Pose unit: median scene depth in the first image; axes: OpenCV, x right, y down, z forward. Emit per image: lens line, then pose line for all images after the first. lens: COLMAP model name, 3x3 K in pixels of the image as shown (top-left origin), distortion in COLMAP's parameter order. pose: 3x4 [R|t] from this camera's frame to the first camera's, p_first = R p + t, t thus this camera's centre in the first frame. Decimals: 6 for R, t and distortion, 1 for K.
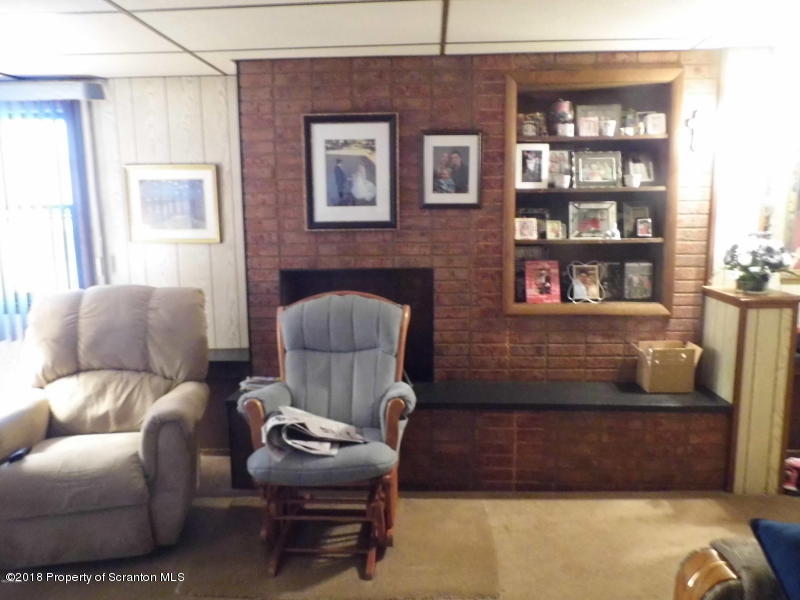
lens RADIAL K [[603.9, 0, 400.0], [0, 603.9, 300.0], [0, 0, 1]] dist [0.001743, -0.000122]
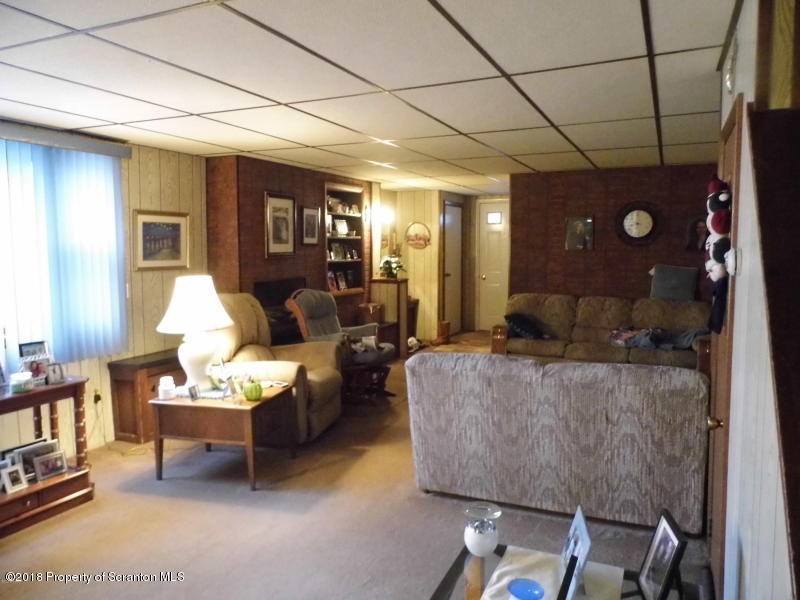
lens RADIAL K [[603.9, 0, 400.0], [0, 603.9, 300.0], [0, 0, 1]] dist [0.001743, -0.000122]
pose [[0.343642, -0.077738, 0.935878, -1.666455], [0.138168, 0.989908, 0.031492, 0.001293], [-0.928881, 0.118487, 0.350915, 0.065107]]
